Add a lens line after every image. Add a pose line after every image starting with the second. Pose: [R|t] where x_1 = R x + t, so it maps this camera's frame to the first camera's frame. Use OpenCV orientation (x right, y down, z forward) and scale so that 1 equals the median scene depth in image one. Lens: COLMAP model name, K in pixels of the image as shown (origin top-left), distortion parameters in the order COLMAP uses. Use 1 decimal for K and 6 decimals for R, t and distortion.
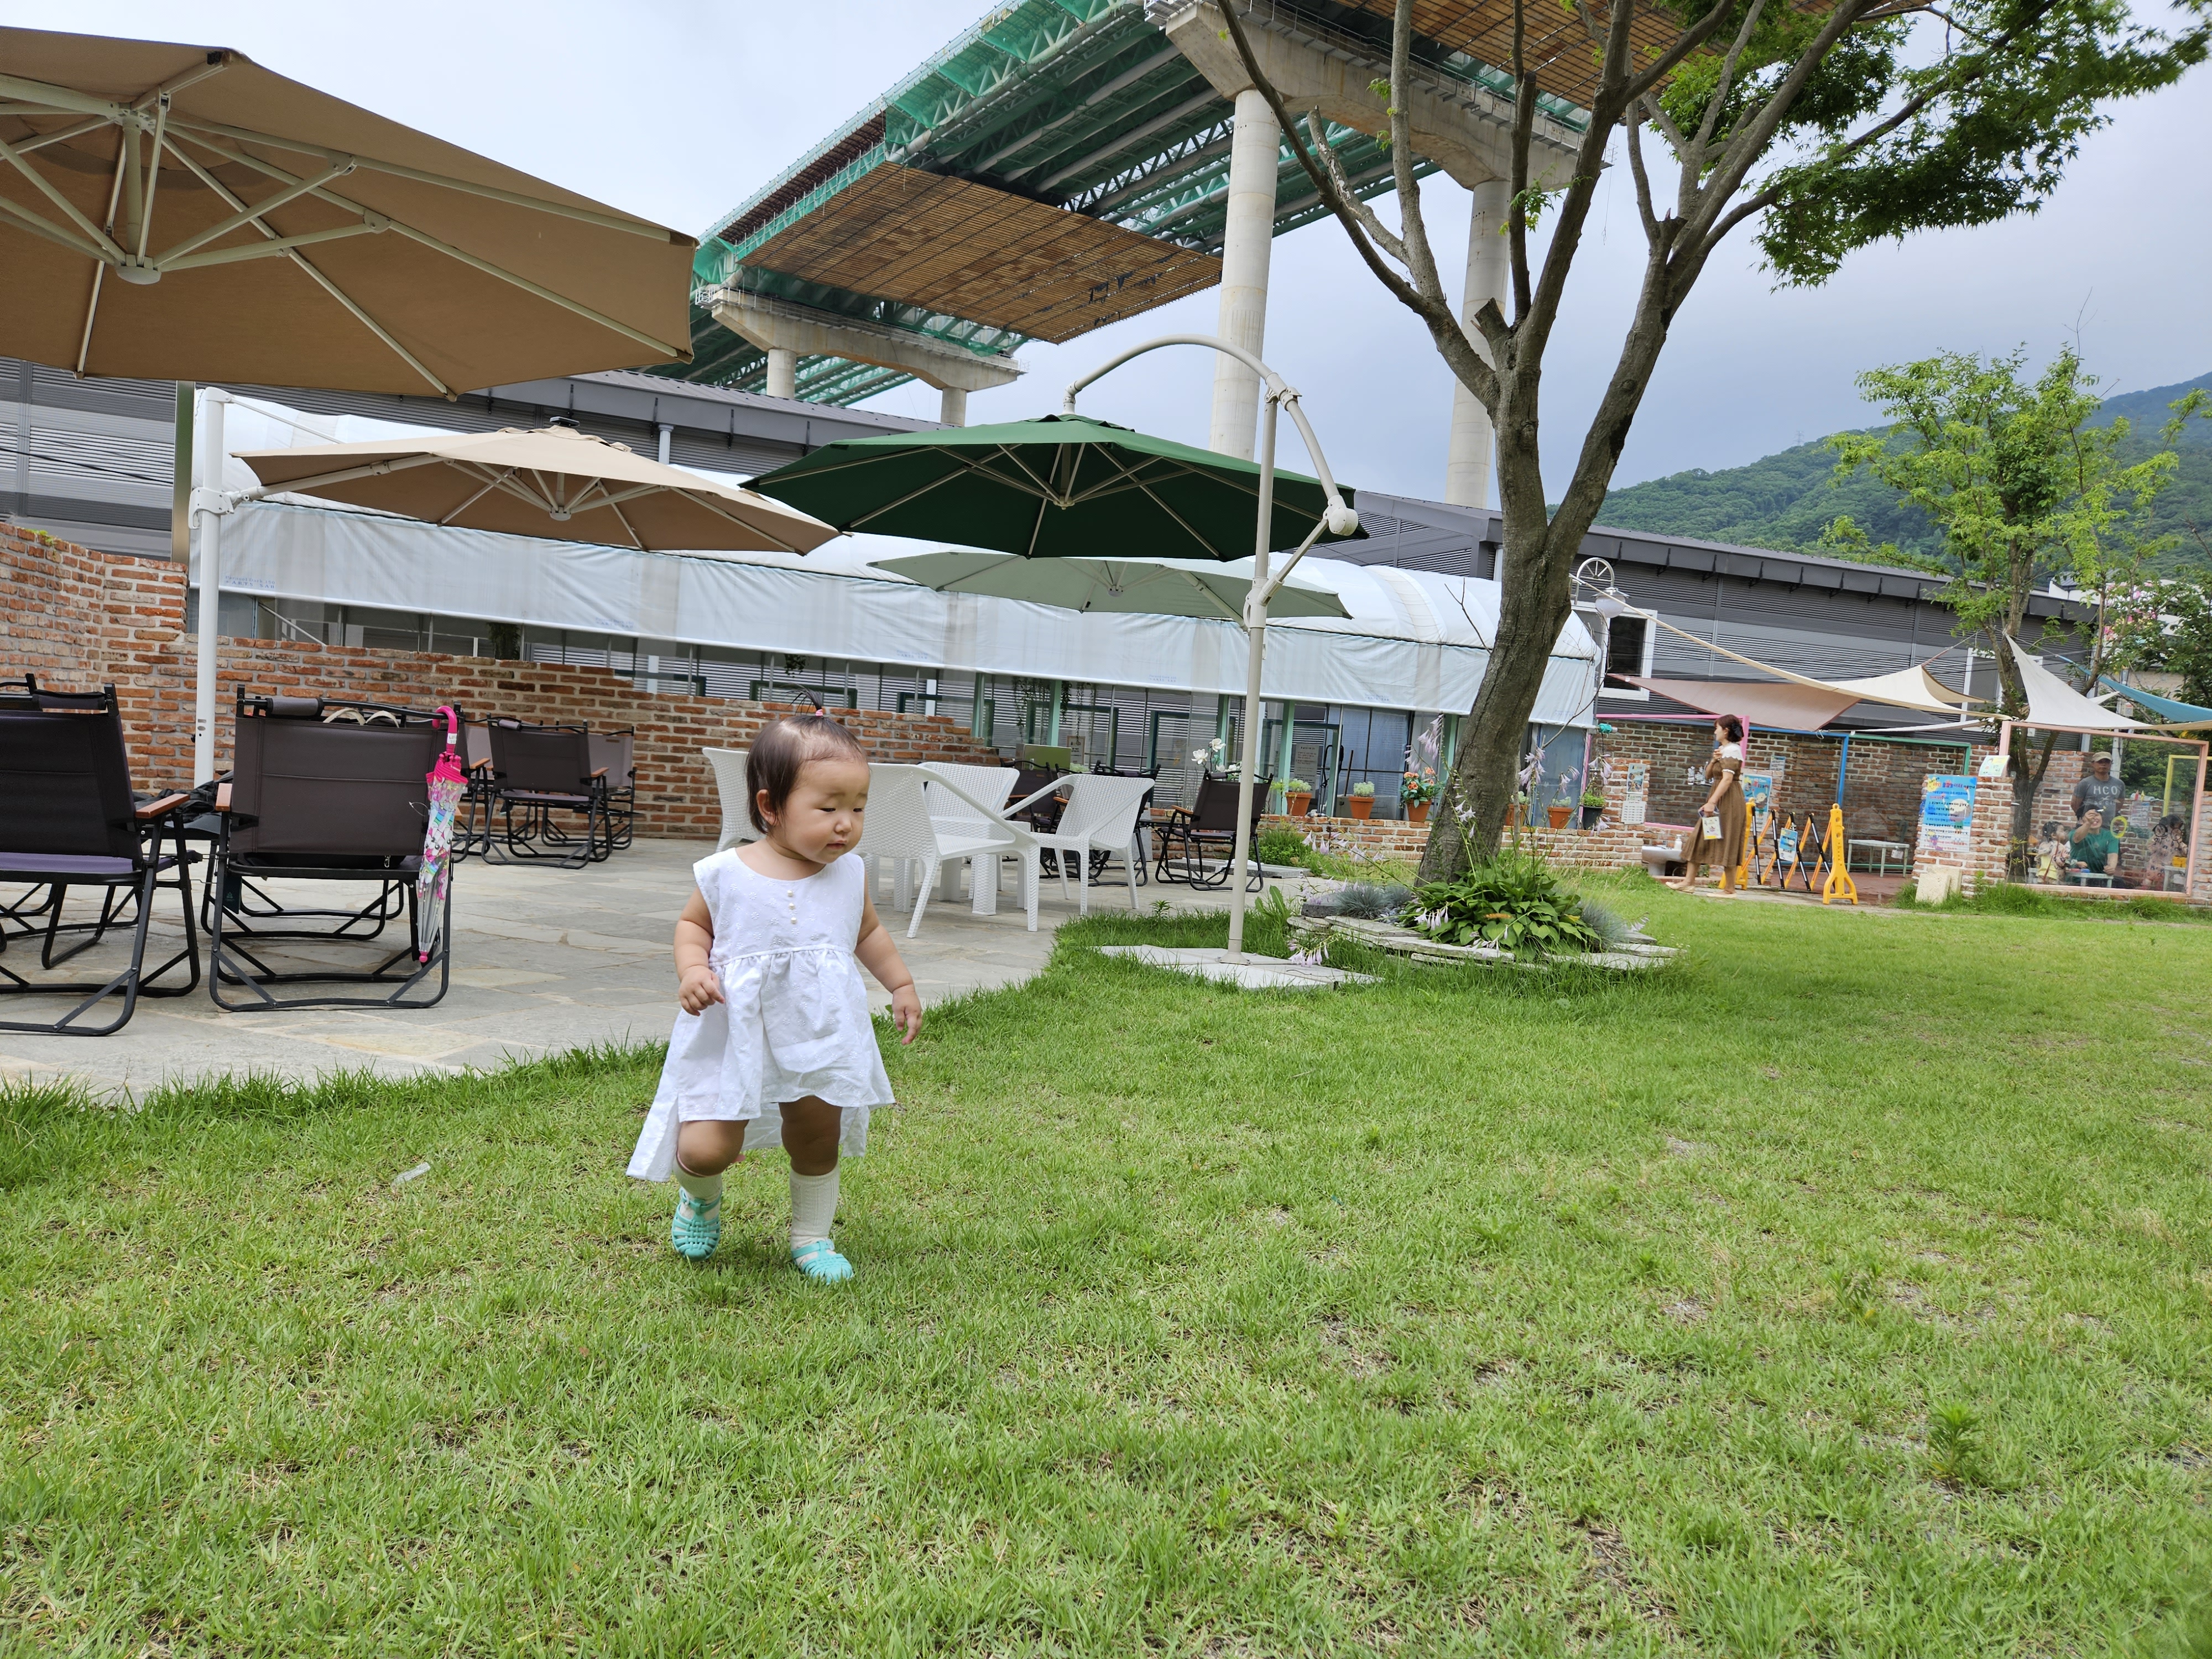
lens RADIAL K [[1473.3, 0, 1084.1], [0, 1473.3, 823.2], [0, 0, 1]] dist [0.077355, -0.064201]
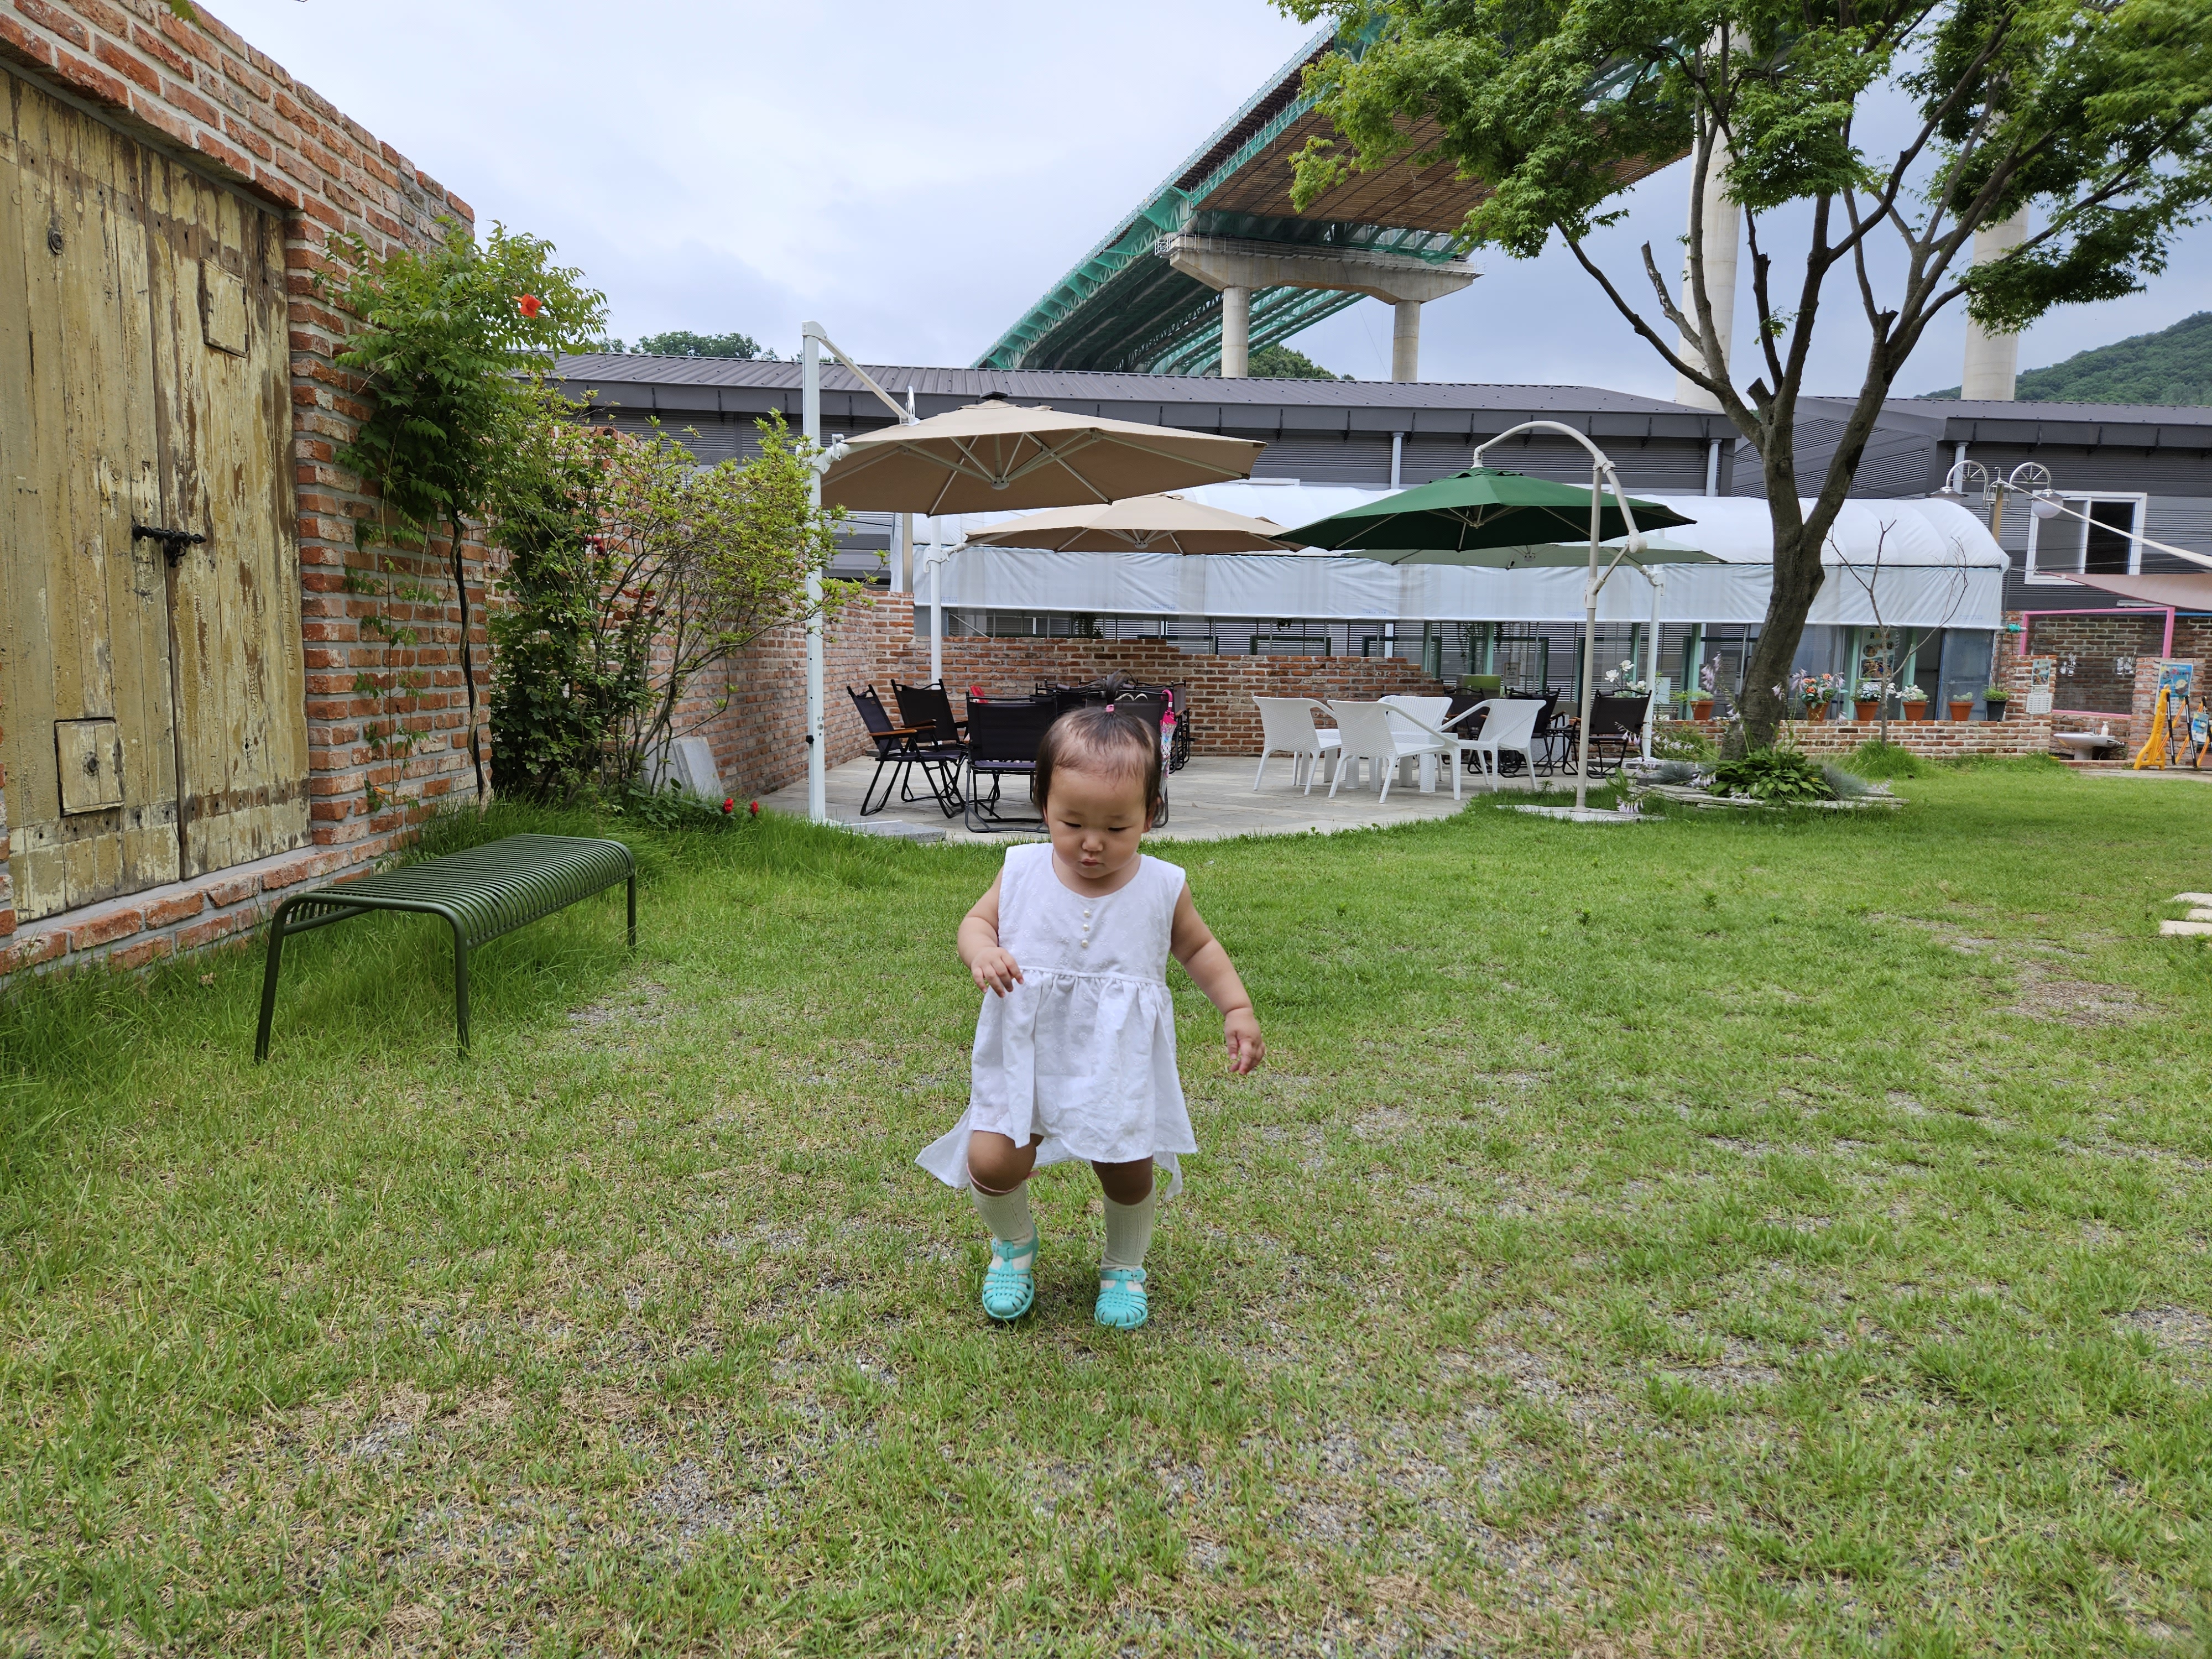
lens RADIAL K [[1473.3, 0, 1084.1], [0, 1473.3, 823.2], [0, 0, 1]] dist [0.077355, -0.064201]
pose [[0.952100, -0.020717, -0.305085, 0.061683], [0.036729, 0.998227, 0.046839, 0.006353], [0.303574, -0.055801, 0.951173, -0.588542]]
